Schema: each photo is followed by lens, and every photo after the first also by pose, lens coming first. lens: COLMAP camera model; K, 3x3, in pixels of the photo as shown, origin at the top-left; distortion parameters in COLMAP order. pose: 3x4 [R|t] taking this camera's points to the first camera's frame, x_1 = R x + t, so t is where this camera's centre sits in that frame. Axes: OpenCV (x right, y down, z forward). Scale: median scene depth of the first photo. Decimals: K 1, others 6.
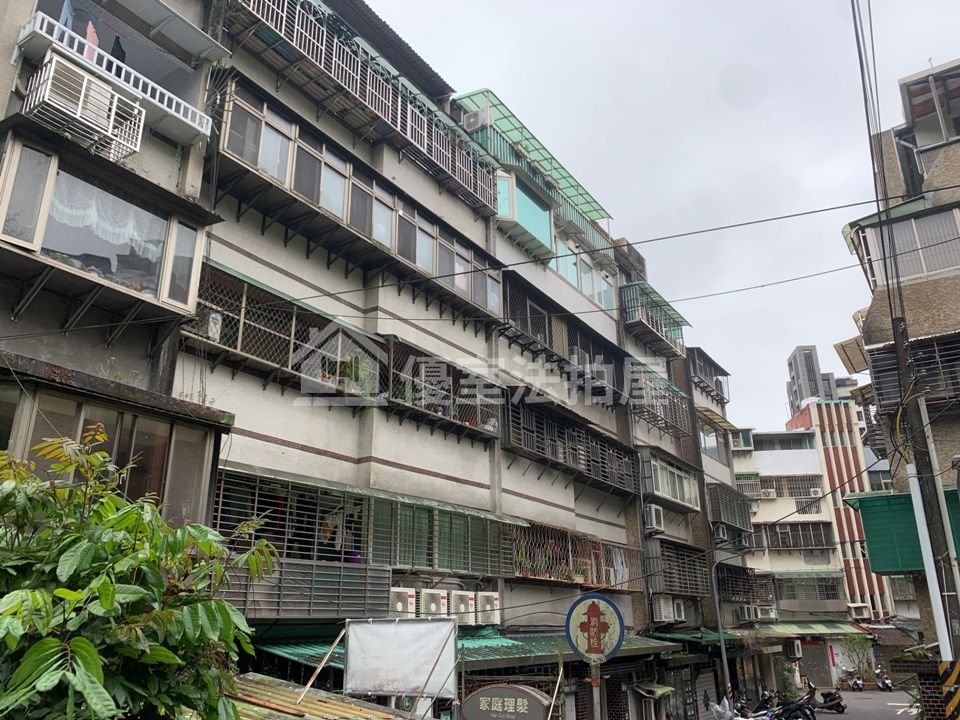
lens RADIAL K [[740.4, 0, 493.5], [0, 740.4, 358.4], [0, 0, 1]] dist [0.095895, -0.197984]
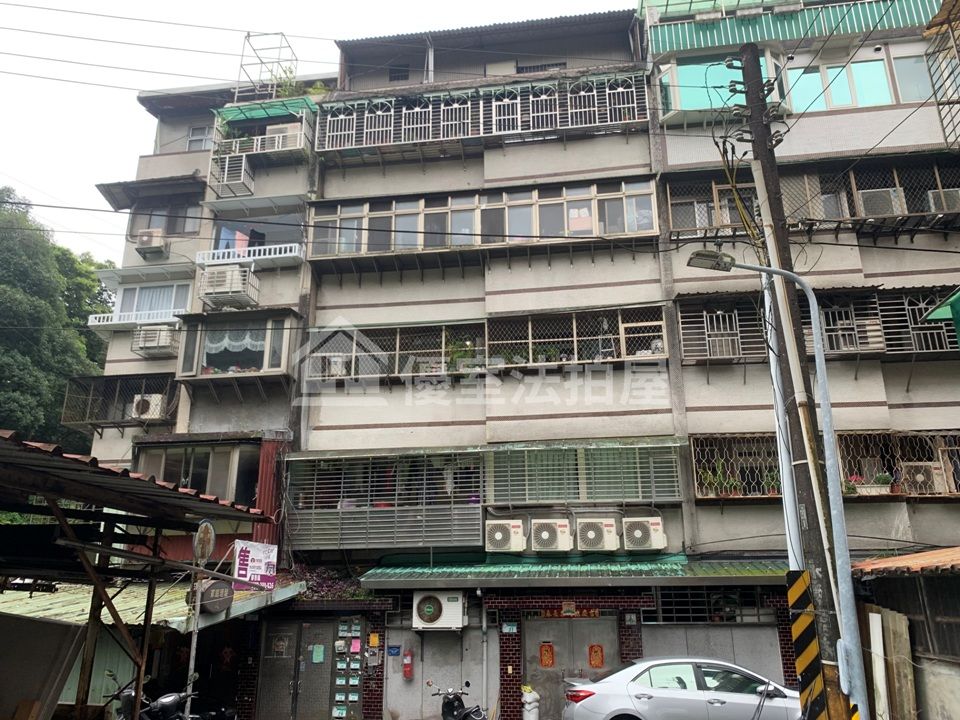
lens RADIAL K [[731.9, 0, 486.9], [0, 731.9, 358.2], [0, 0, 1]] dist [0.158662, -0.421263]
pose [[0.414987, -0.260919, -0.871612, 0.857127], [0.311598, 0.940820, -0.133280, 0.190362], [0.854805, -0.216283, 0.471731, 0.429393]]
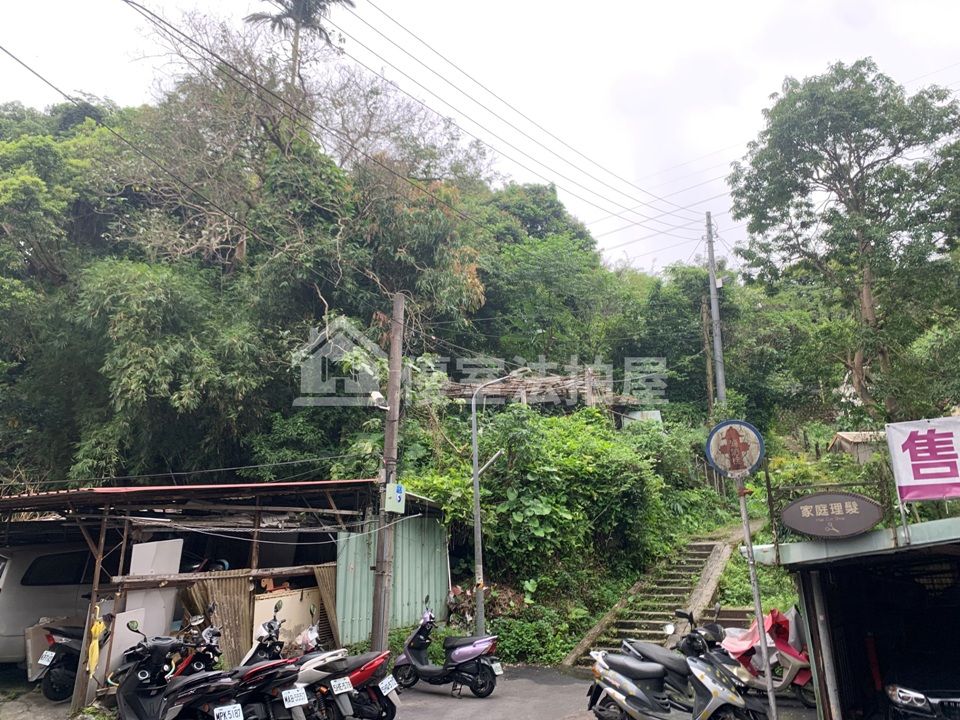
lens RADIAL K [[741.6, 0, 476.8], [0, 741.6, 357.2], [0, 0, 1]] dist [0.012651, -0.012531]
pose [[-0.999171, 0.039885, 0.008139, 0.254398], [0.026981, 0.798603, -0.601253, 0.449719], [-0.030481, -0.600535, -0.799017, 0.985882]]
